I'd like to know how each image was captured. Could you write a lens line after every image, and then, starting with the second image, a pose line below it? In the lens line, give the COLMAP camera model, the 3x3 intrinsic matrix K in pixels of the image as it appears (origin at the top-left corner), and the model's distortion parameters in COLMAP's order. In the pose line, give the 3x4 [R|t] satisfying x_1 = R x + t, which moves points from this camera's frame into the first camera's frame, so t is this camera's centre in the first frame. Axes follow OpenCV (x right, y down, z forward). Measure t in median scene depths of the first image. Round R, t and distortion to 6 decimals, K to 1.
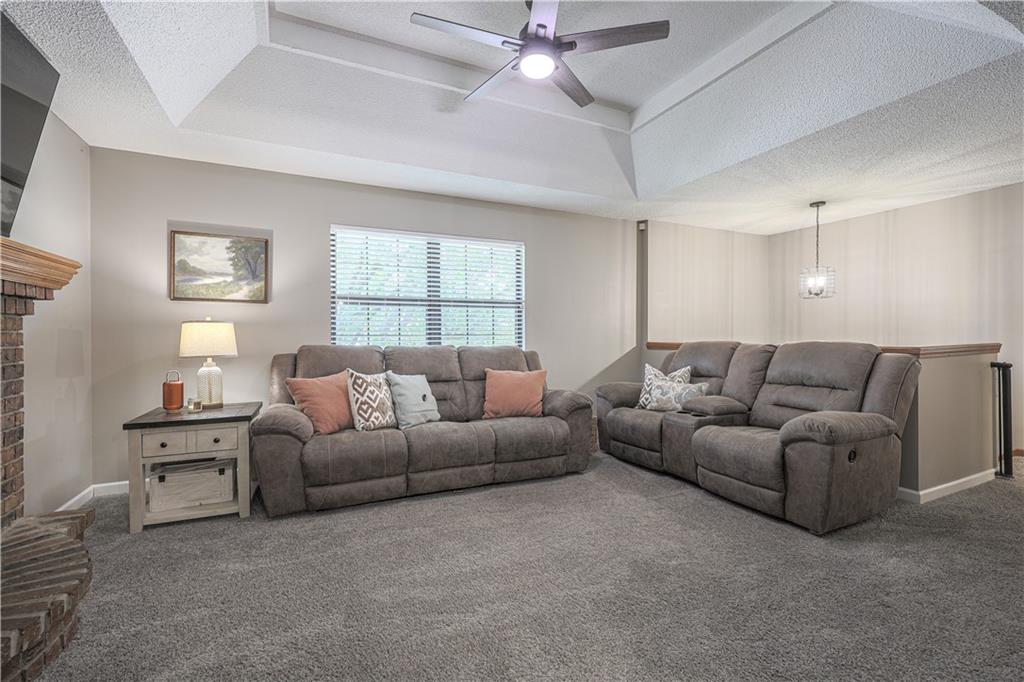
lens RADIAL K [[451.1, 0, 516.0], [0, 451.1, 336.5], [0, 0, 1]] dist [-0.000839, 0.000083]
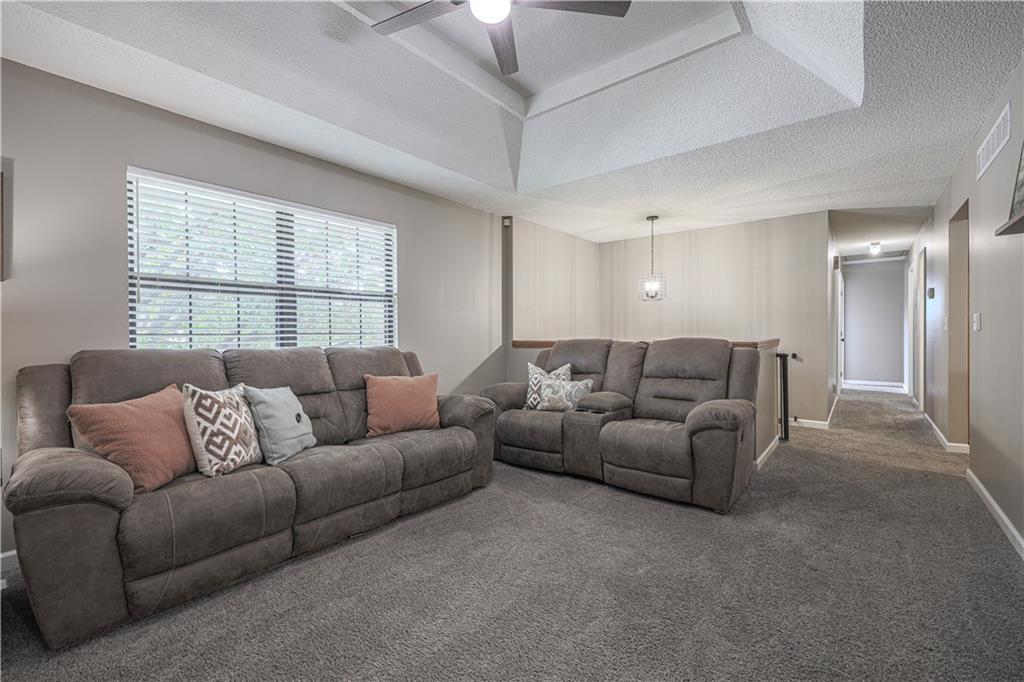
lens RADIAL K [[451.1, 0, 516.0], [0, 451.1, 336.5], [0, 0, 1]] dist [-0.000839, 0.000083]
pose [[0.901664, -0.006093, 0.432395, -0.196143], [0.005676, 0.999981, 0.002255, 0.002298], [-0.432400, 0.000420, 0.901682, 0.171660]]
